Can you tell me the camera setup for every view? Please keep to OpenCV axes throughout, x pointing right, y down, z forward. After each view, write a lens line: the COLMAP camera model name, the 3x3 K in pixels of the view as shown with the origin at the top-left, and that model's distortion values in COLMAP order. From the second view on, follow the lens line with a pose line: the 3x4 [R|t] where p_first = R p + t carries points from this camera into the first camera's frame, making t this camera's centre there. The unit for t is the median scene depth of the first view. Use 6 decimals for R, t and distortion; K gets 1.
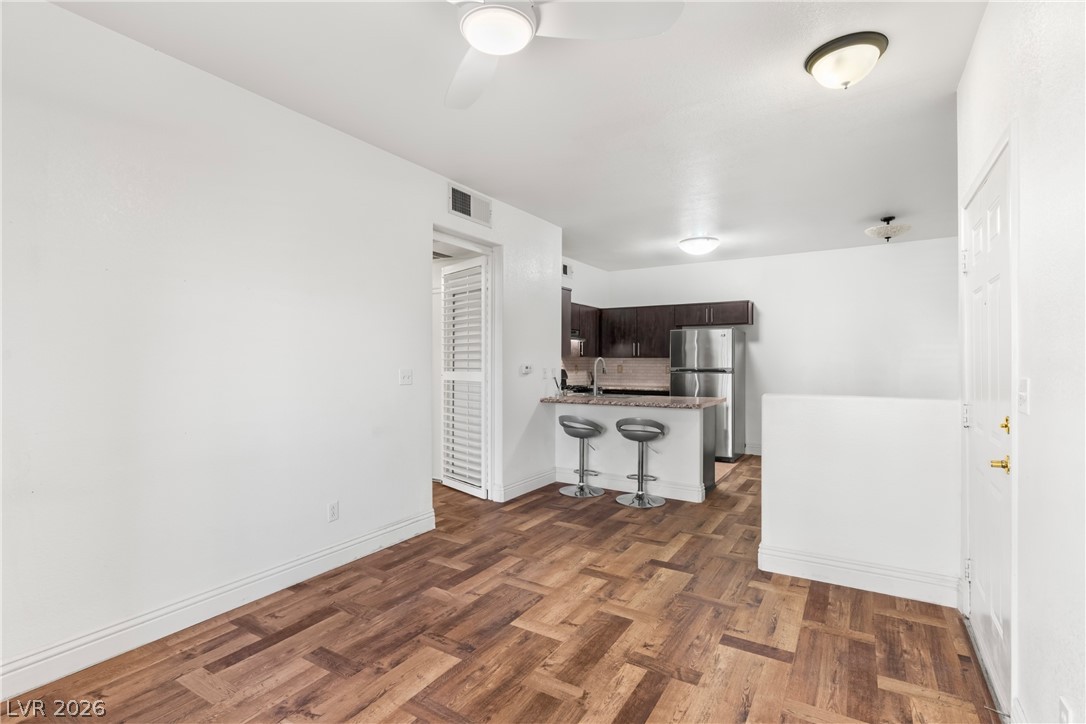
lens RADIAL K [[515.1, 0, 540.8], [0, 515.1, 360.8], [0, 0, 1]] dist [0.002745, 0.001471]
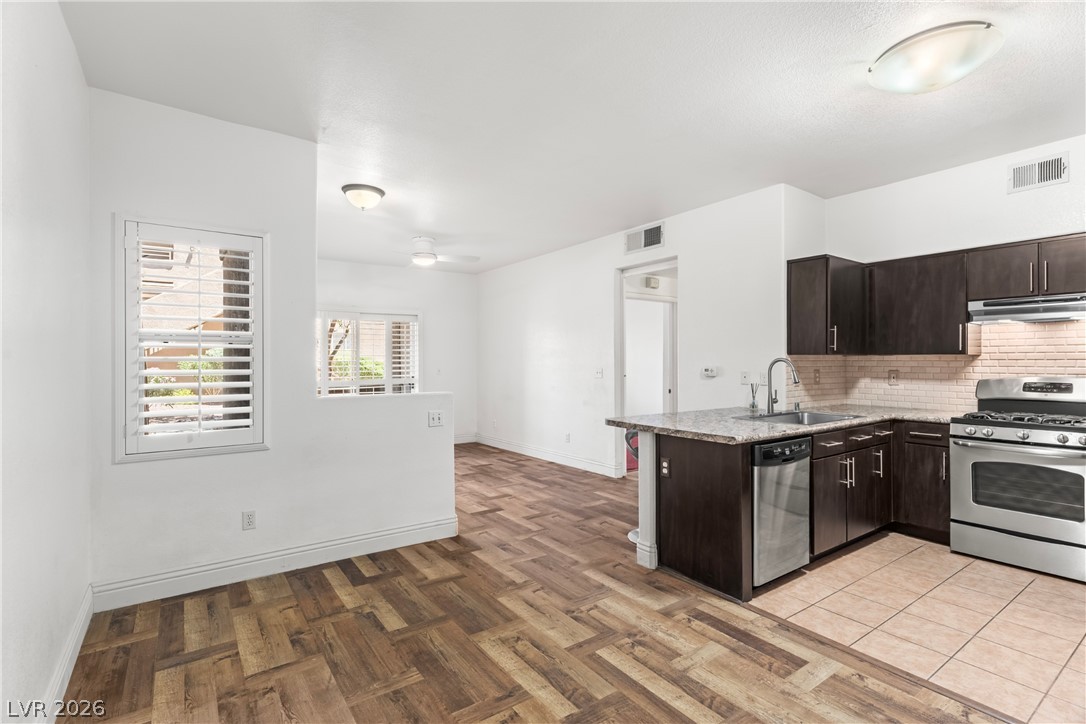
lens RADIAL K [[515.1, 0, 544.3], [0, 515.1, 359.9], [0, 0, 1]] dist [0.002745, 0.001471]
pose [[-0.388290, 0.001019, -0.921537, 1.438690], [0.006248, 0.999979, -0.001527, -0.009479], [0.921516, -0.006350, -0.388289, 1.638082]]
